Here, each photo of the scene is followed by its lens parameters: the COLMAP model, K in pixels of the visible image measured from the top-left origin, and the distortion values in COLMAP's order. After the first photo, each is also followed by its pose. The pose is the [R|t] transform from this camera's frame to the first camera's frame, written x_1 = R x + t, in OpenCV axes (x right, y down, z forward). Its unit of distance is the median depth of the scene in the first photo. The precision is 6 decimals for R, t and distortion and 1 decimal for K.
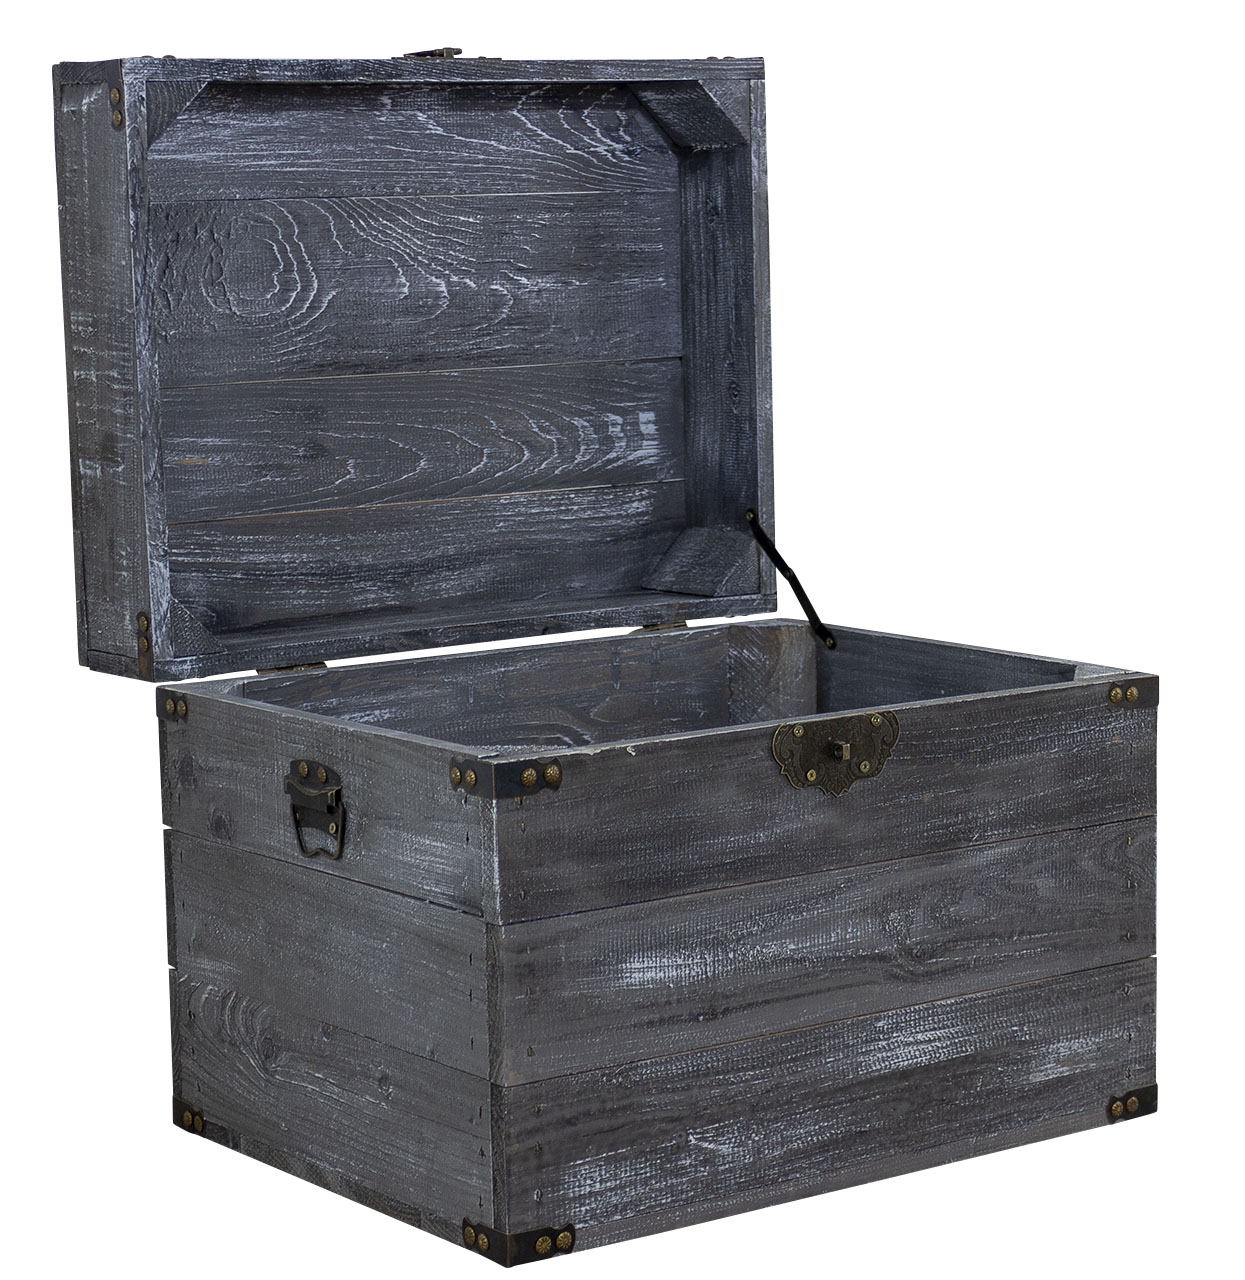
lens RADIAL K [[3370.2, 0, 625.4], [0, 3370.2, 747.7], [0, 0, 1]] dist [0.024856, -0.485618]
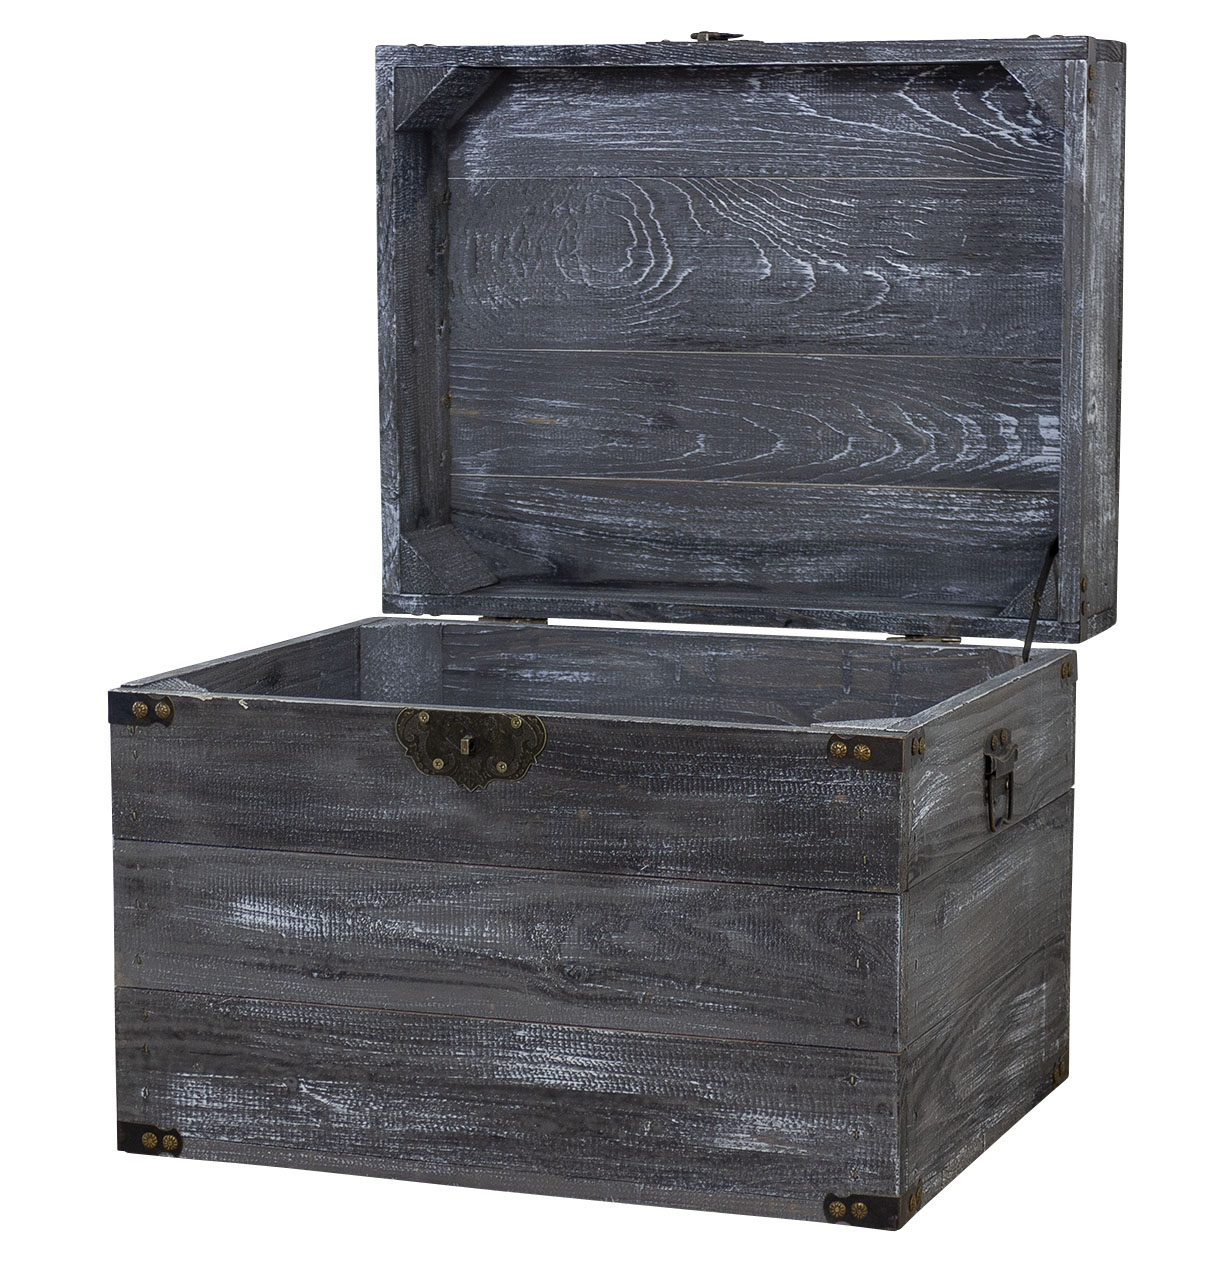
lens RADIAL K [[3636.6, 0, 698.5], [0, 3636.6, 738.4], [0, 0, 1]] dist [0.009150, 0.043165]
pose [[0.572712, 0.148937, -0.806113, 0.902548], [-0.147365, 0.986043, 0.077484, -0.087922], [0.806402, 0.074417, 0.586666, 0.397097]]
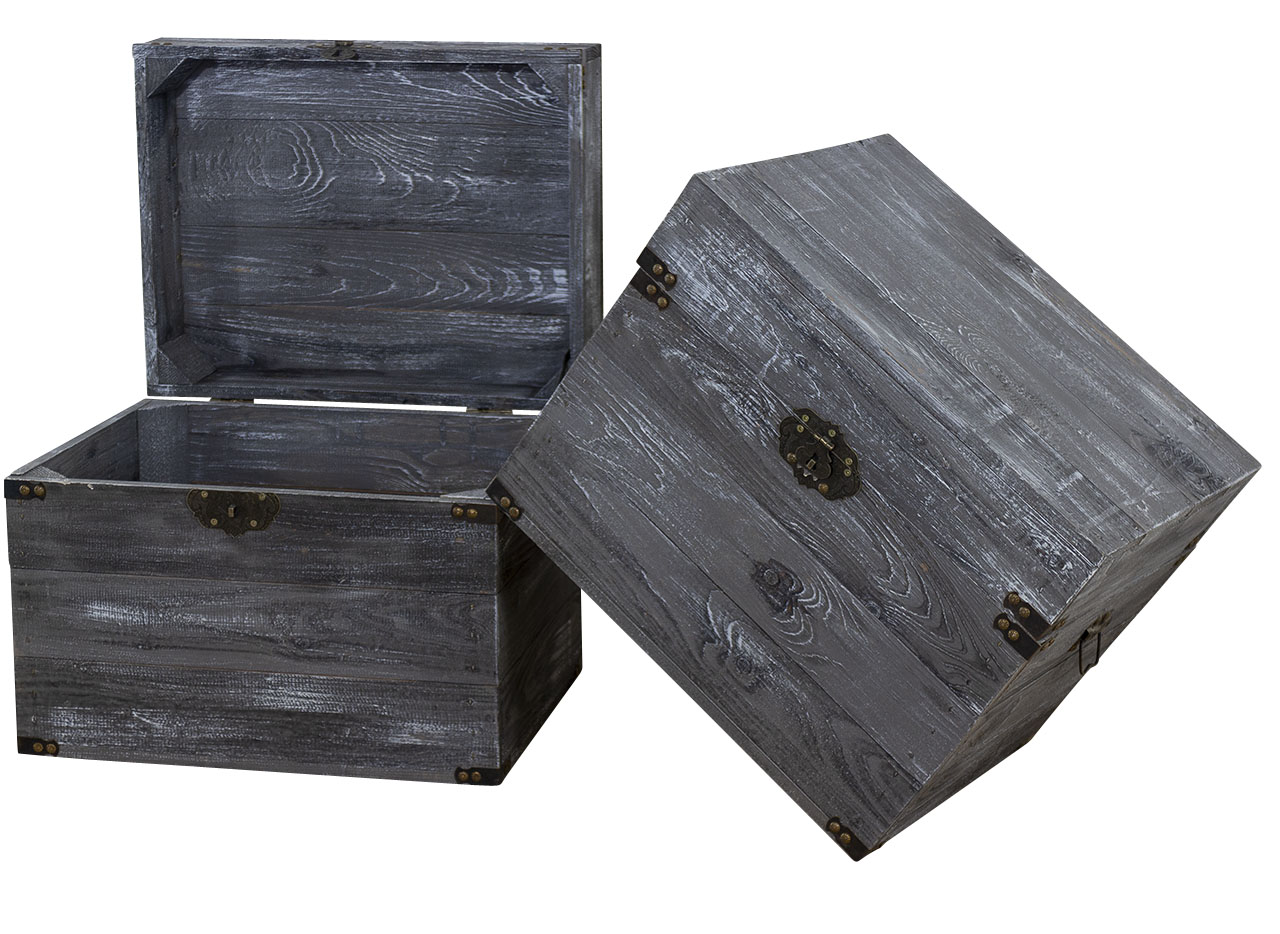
lens RADIAL K [[2663.5, 0, 595.9], [0, 2663.5, 469.5], [0, 0, 1]] dist [-0.013130, 0.123277]
pose [[0.684889, 0.189021, -0.703703, 1.030042], [-0.132288, 0.981973, 0.135015, -0.204843], [0.716538, 0.000621, 0.697547, 0.200431]]
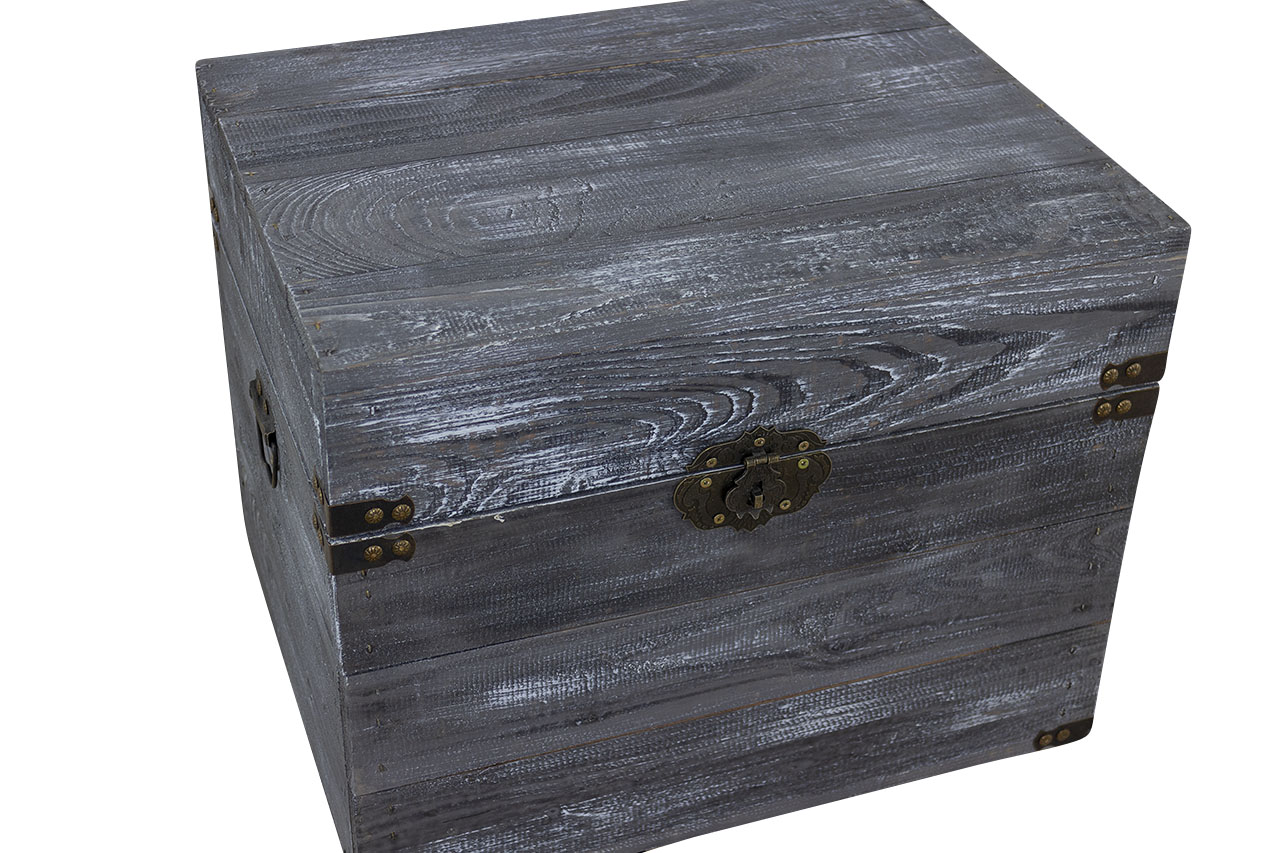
lens RADIAL K [[1982.6, 0, 640.0], [0, 1982.6, 426.5], [0, 0, 1]] dist [-0.024913, 0.028148]
pose [[0.961094, 0.188052, -0.202321, 0.132929], [-0.084142, 0.896972, 0.434007, -0.240856], [0.263093, -0.400098, 0.877898, 0.472125]]
